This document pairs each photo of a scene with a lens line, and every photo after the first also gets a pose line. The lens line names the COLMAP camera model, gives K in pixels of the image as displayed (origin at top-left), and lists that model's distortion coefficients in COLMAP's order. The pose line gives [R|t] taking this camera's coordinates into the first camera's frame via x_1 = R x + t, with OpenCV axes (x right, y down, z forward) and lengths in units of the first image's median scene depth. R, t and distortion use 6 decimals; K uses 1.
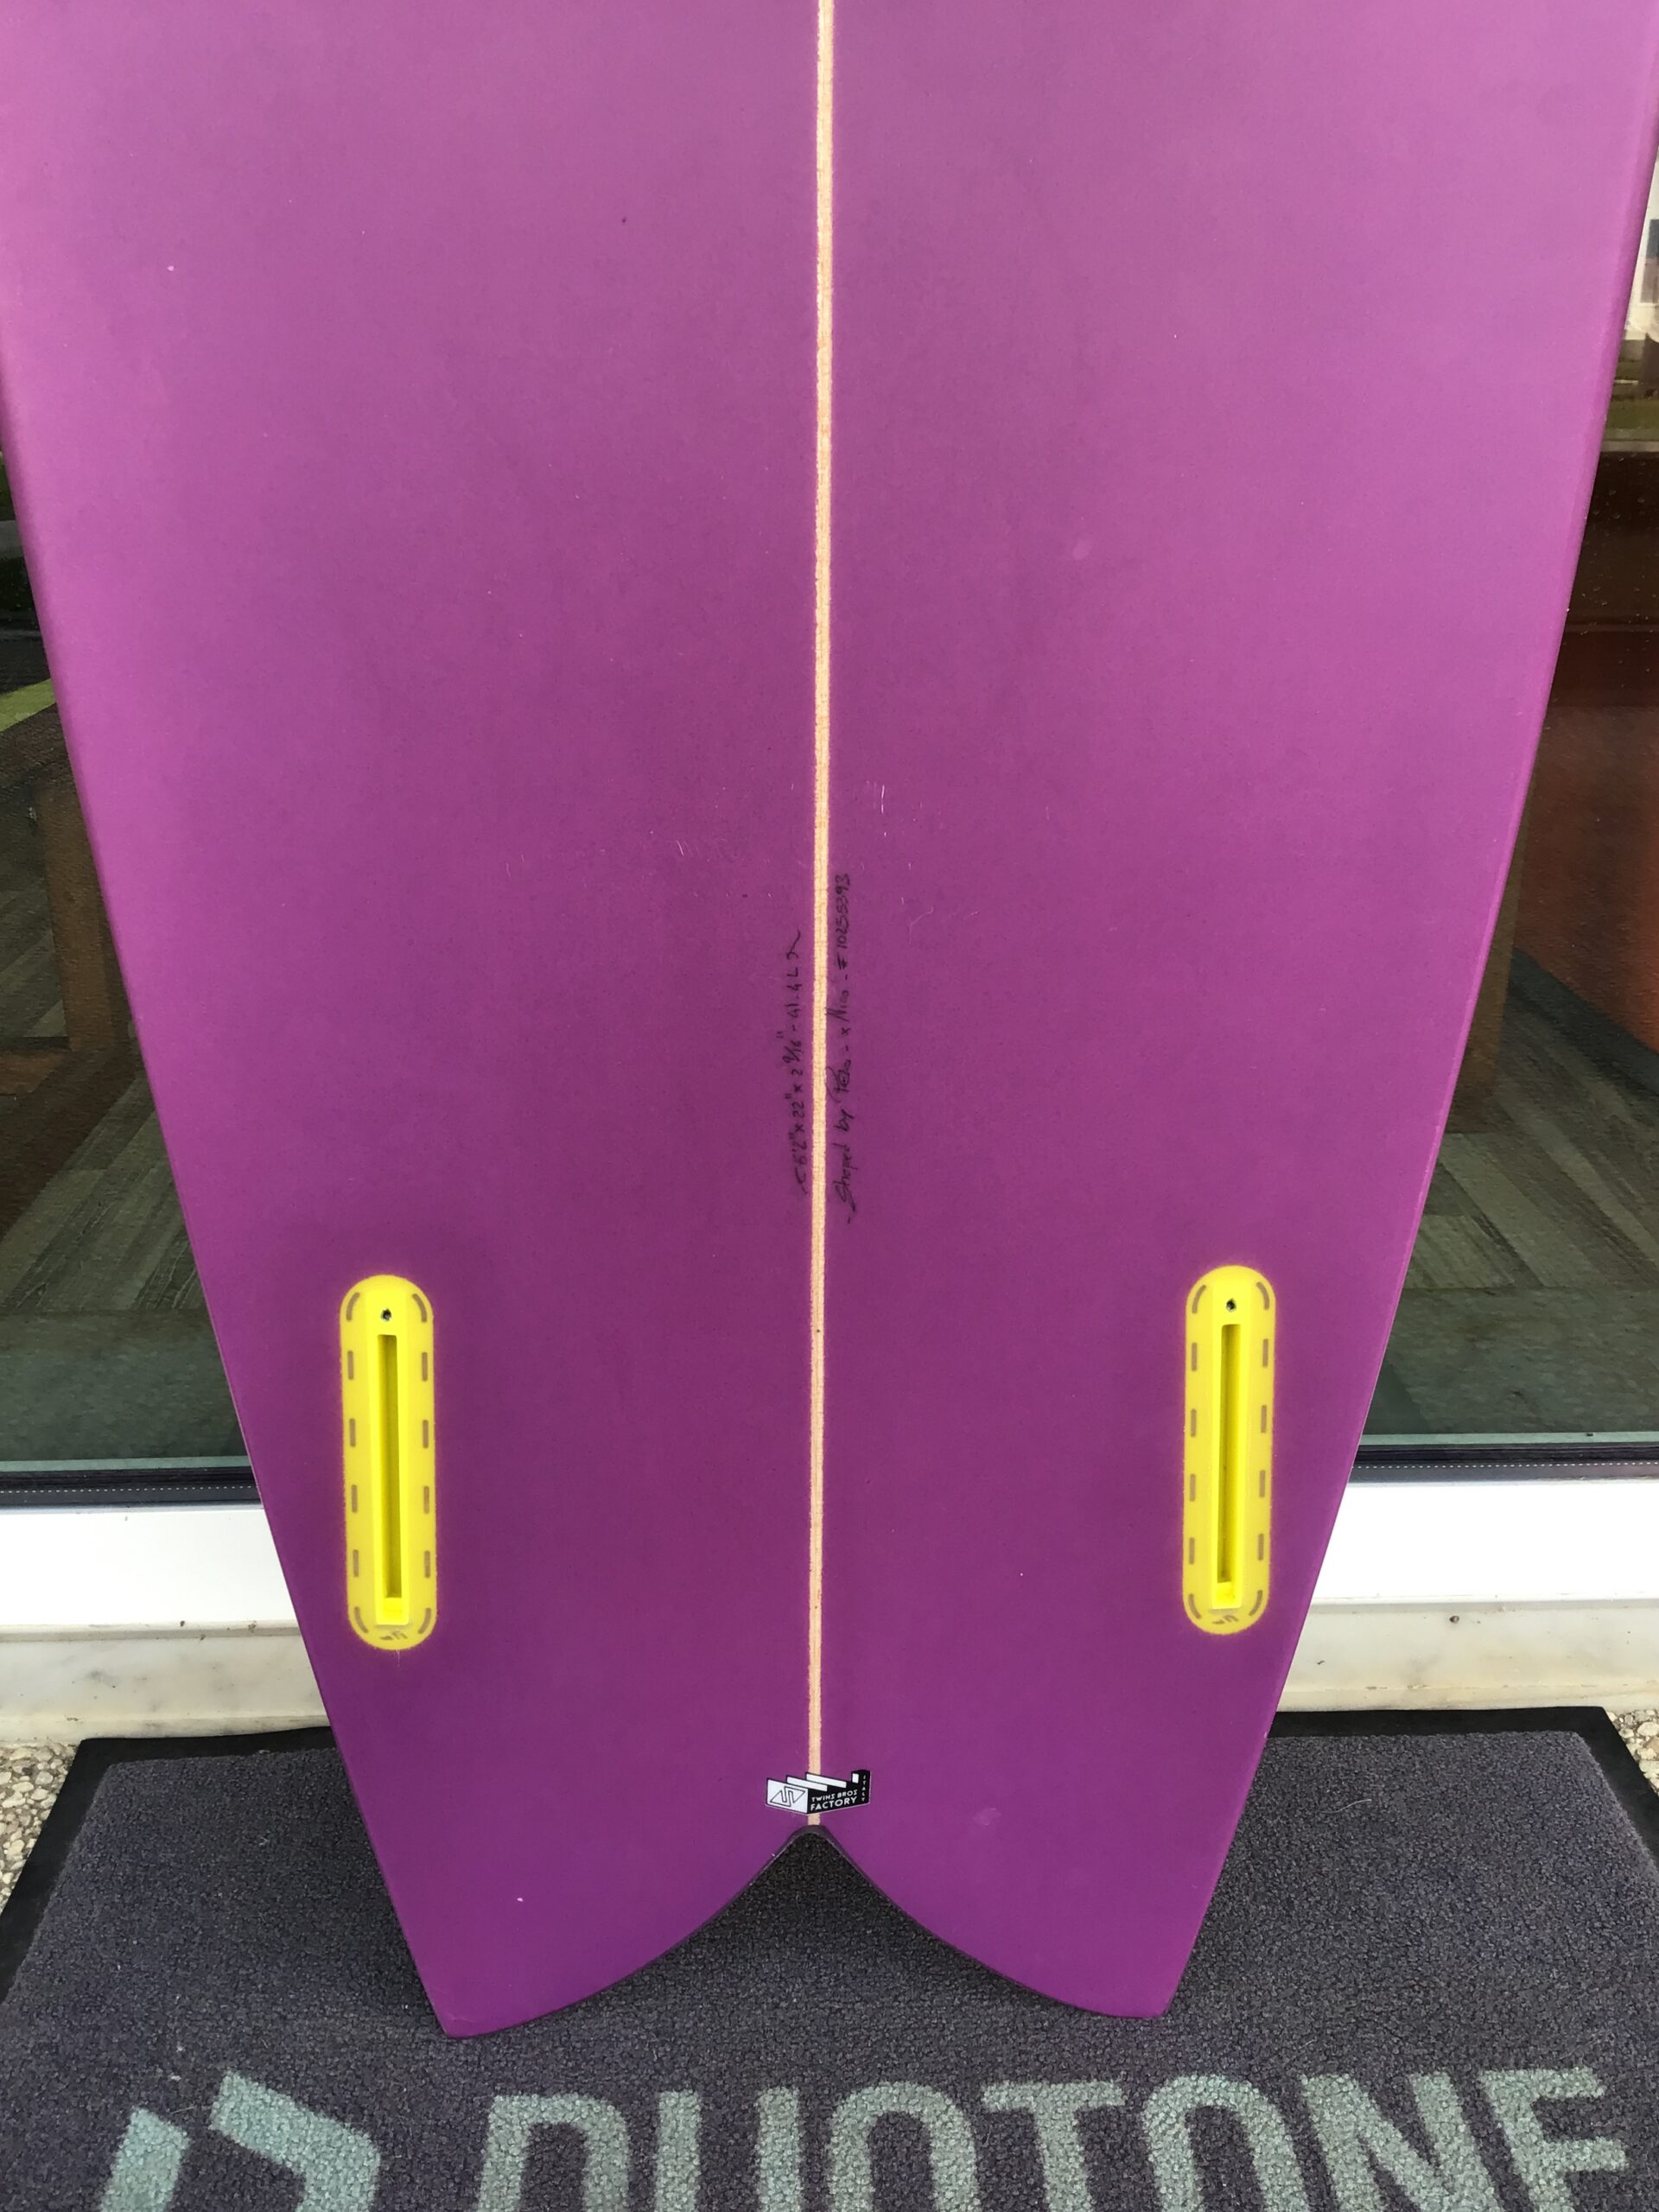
lens RADIAL K [[1992.1, 0, 829.5], [0, 1992.1, 1106.0], [0, 0, 1]] dist [0.114456, -0.257864]
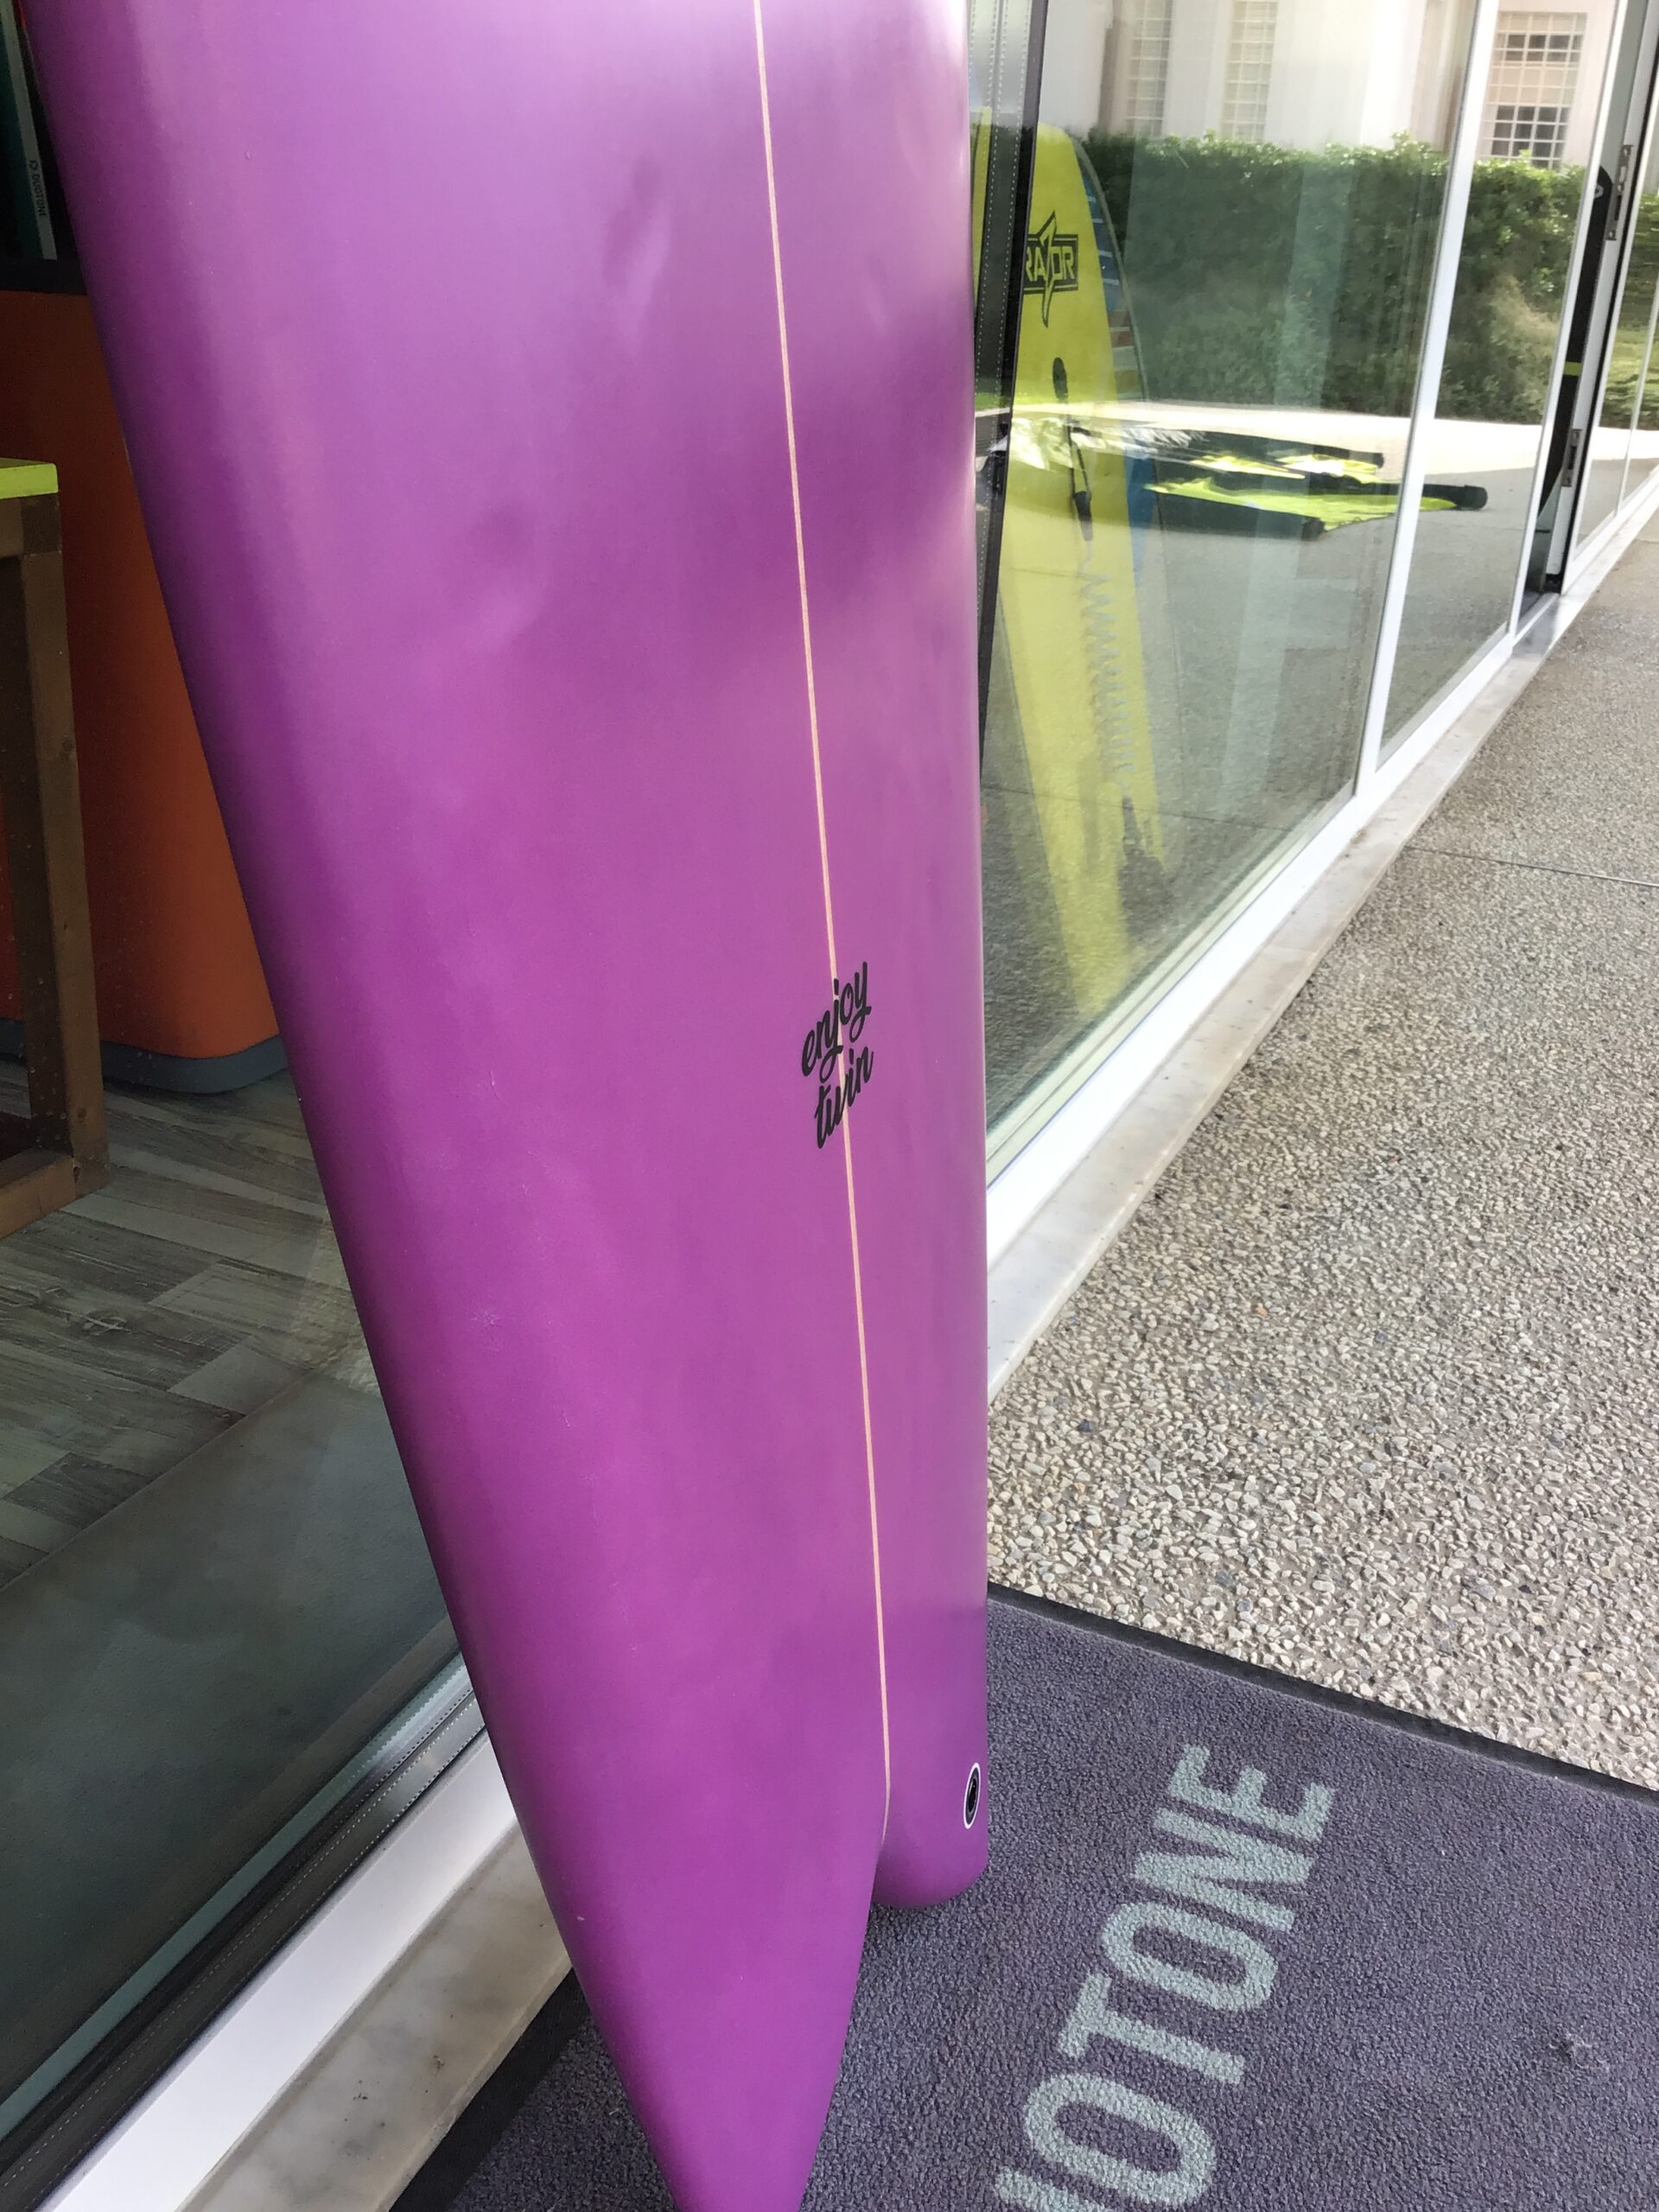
lens RADIAL K [[1992.1, 0, 829.5], [0, 1992.1, 1106.0], [0, 0, 1]] dist [0.114456, -0.257864]
pose [[0.434167, -0.323475, 0.840751, -0.849596], [0.267747, 0.937465, 0.222420, -0.364862], [-0.860123, 0.128541, 0.493626, 0.463573]]
